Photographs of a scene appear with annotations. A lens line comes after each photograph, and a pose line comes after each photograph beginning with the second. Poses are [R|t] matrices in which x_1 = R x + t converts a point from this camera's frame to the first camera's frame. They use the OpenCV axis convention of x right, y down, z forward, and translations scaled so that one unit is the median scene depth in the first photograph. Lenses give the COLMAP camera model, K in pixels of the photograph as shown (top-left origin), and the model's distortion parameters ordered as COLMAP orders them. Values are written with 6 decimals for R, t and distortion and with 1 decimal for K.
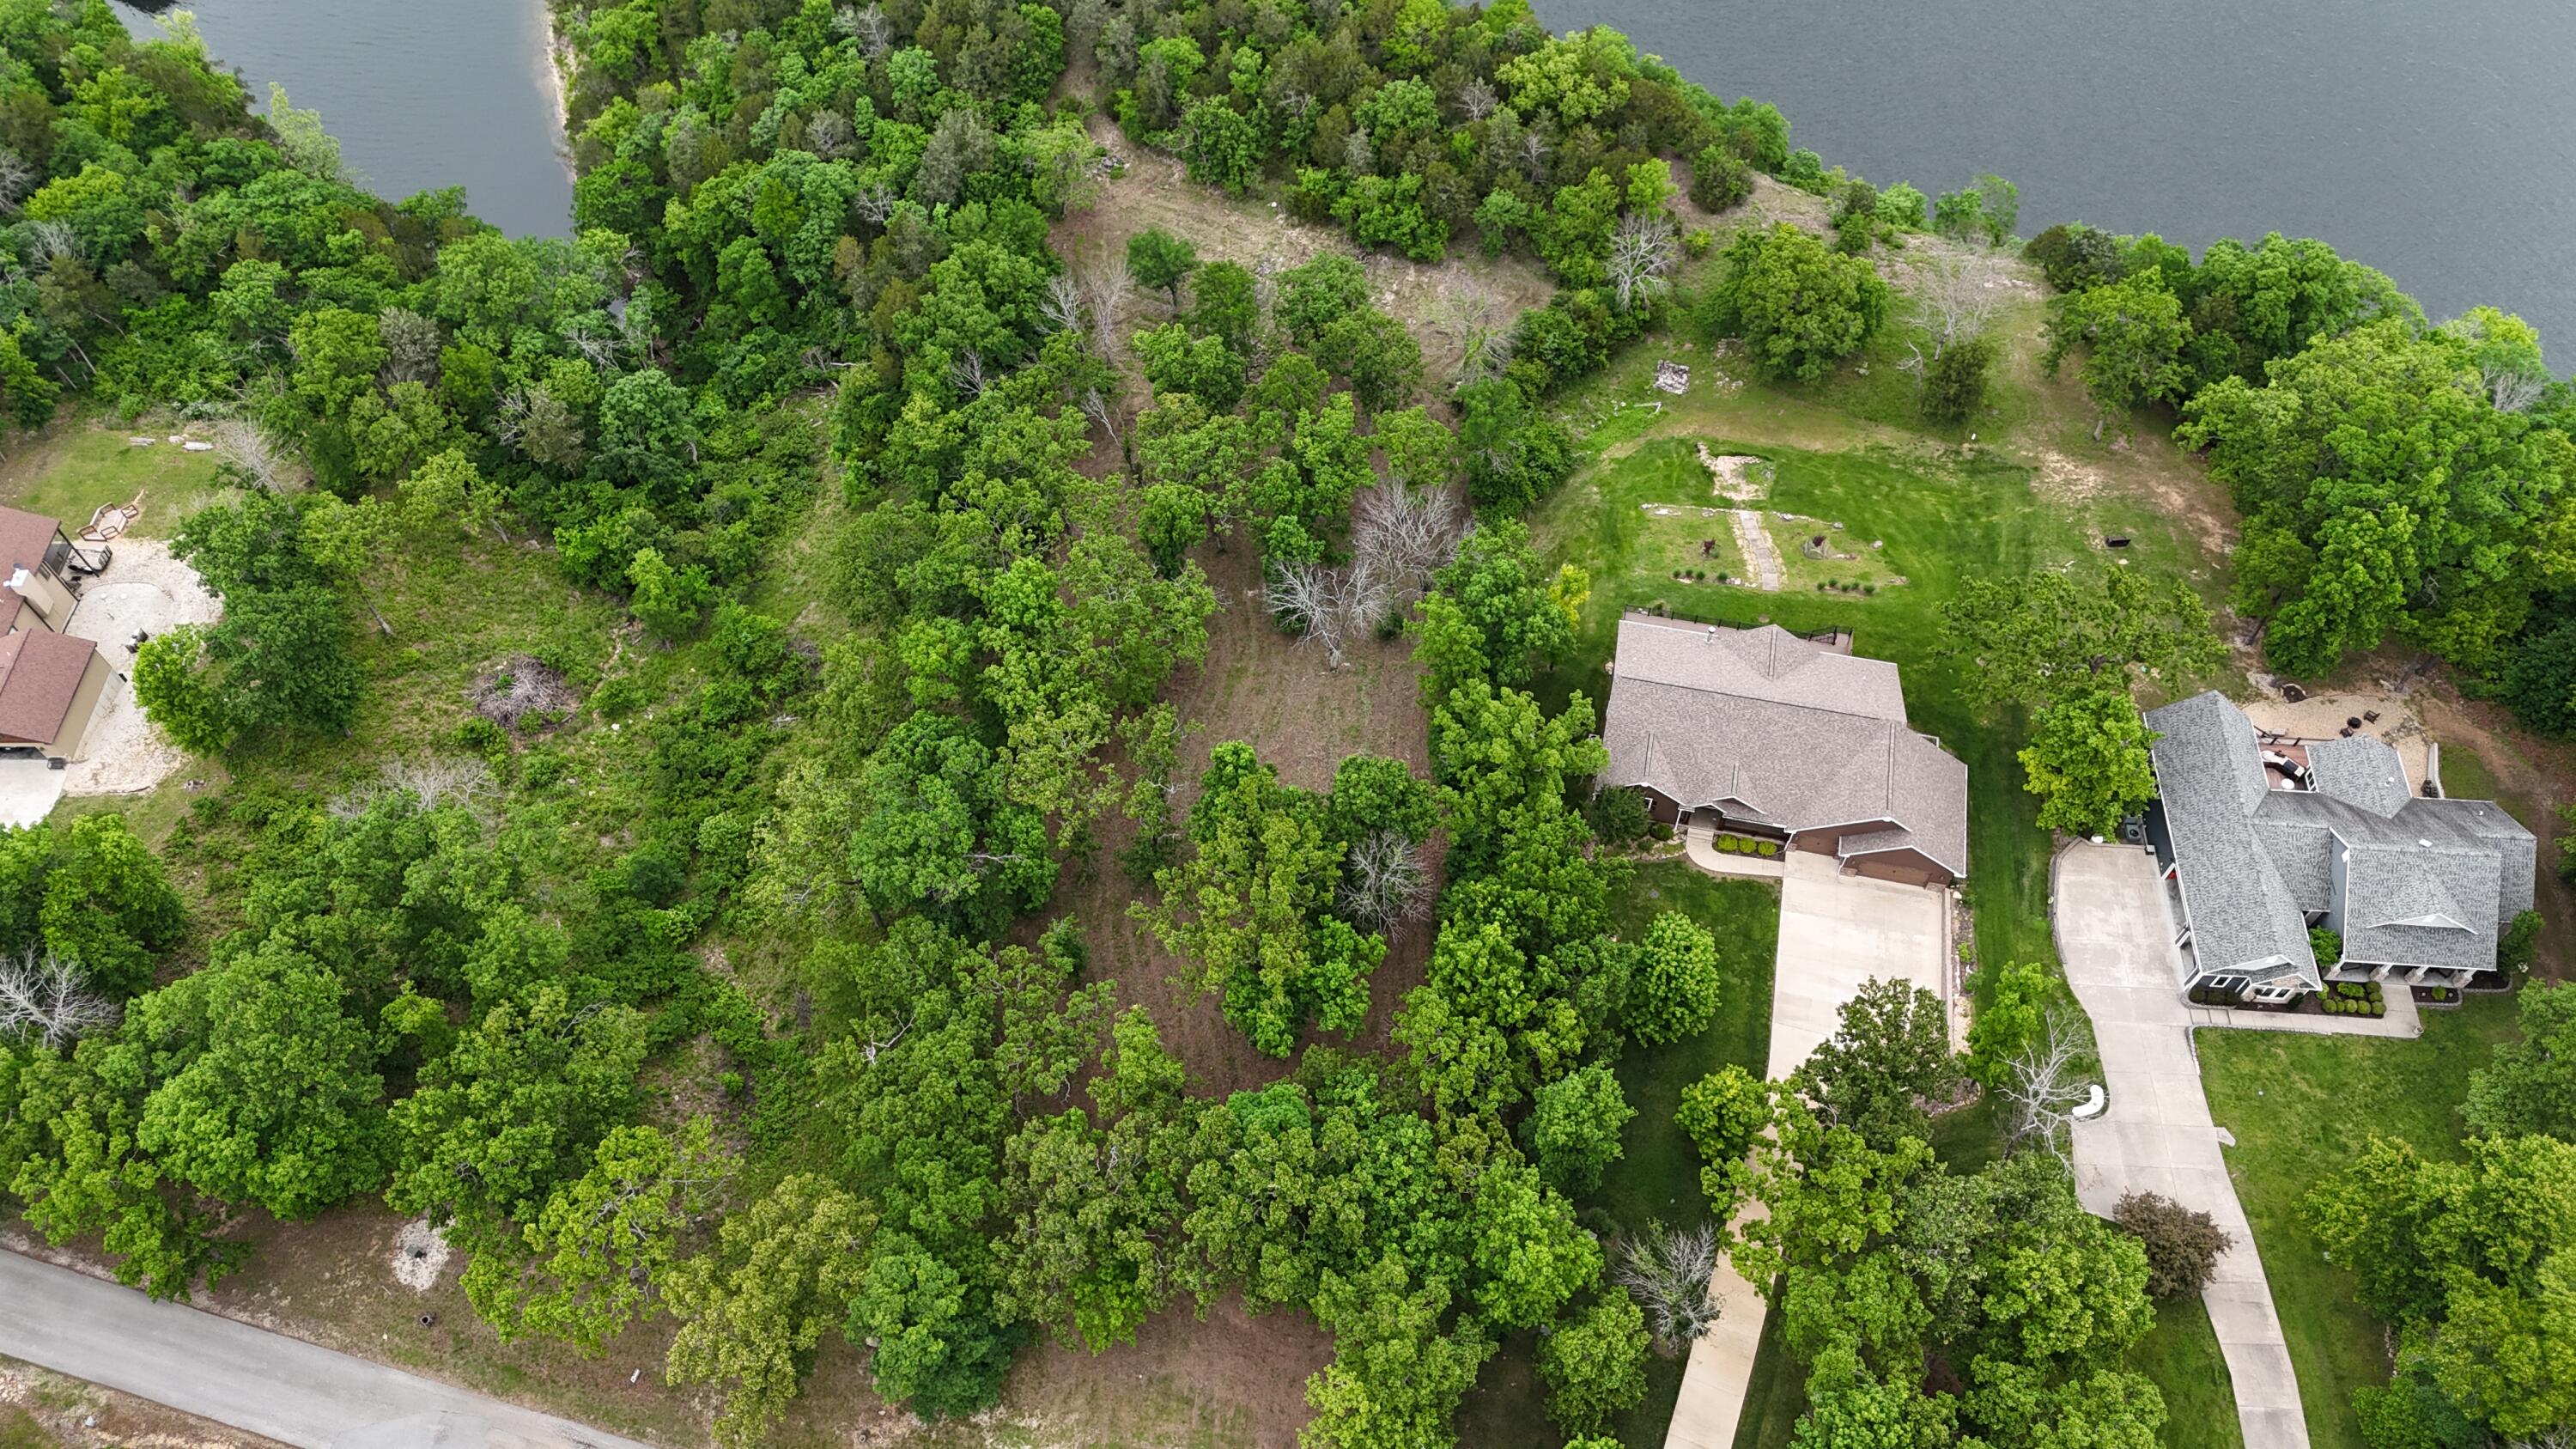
lens RADIAL K [[1884.7, 0, 1291.3], [0, 1884.7, 716.3], [0, 0, 1]] dist [0.070472, -0.065416]
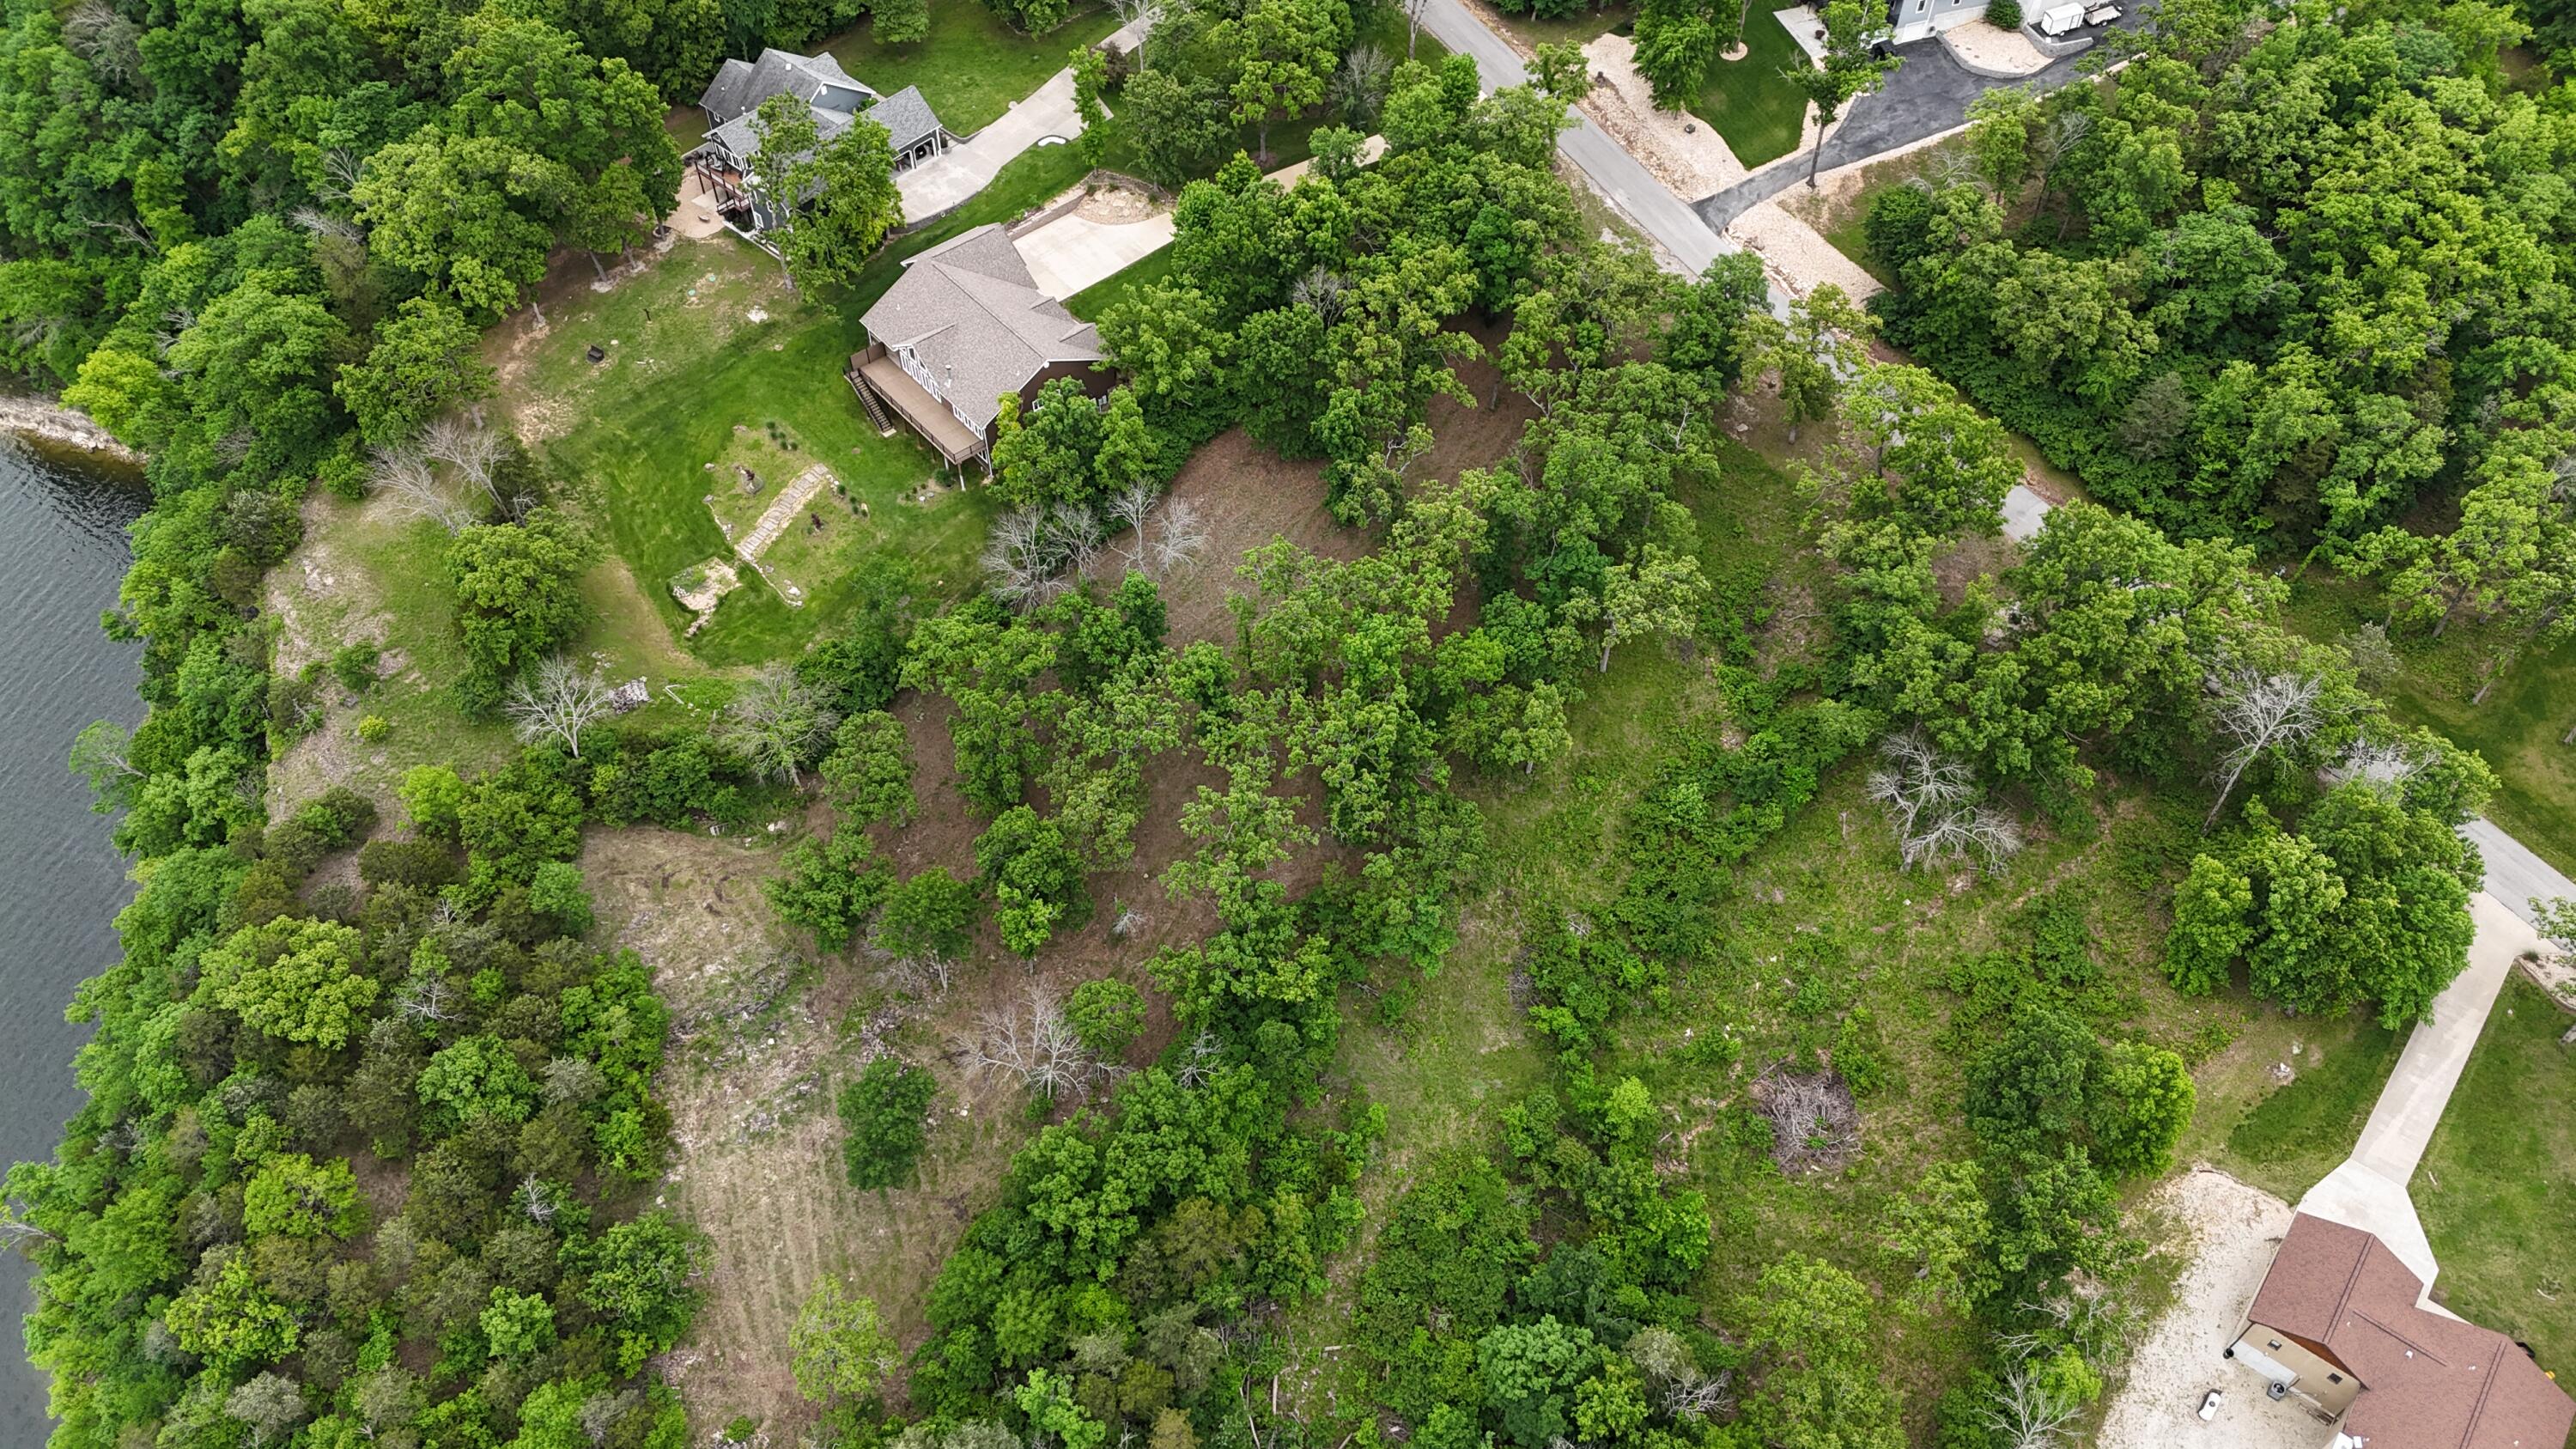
lens RADIAL K [[1884.7, 0, 1291.3], [0, 1884.7, 716.3], [0, 0, 1]] dist [0.070472, -0.065416]
pose [[-0.791210, -0.463920, 0.398454, -0.573441], [0.509577, -0.139905, 0.848975, -1.046134], [-0.338111, 0.874760, 0.347097, 0.708483]]
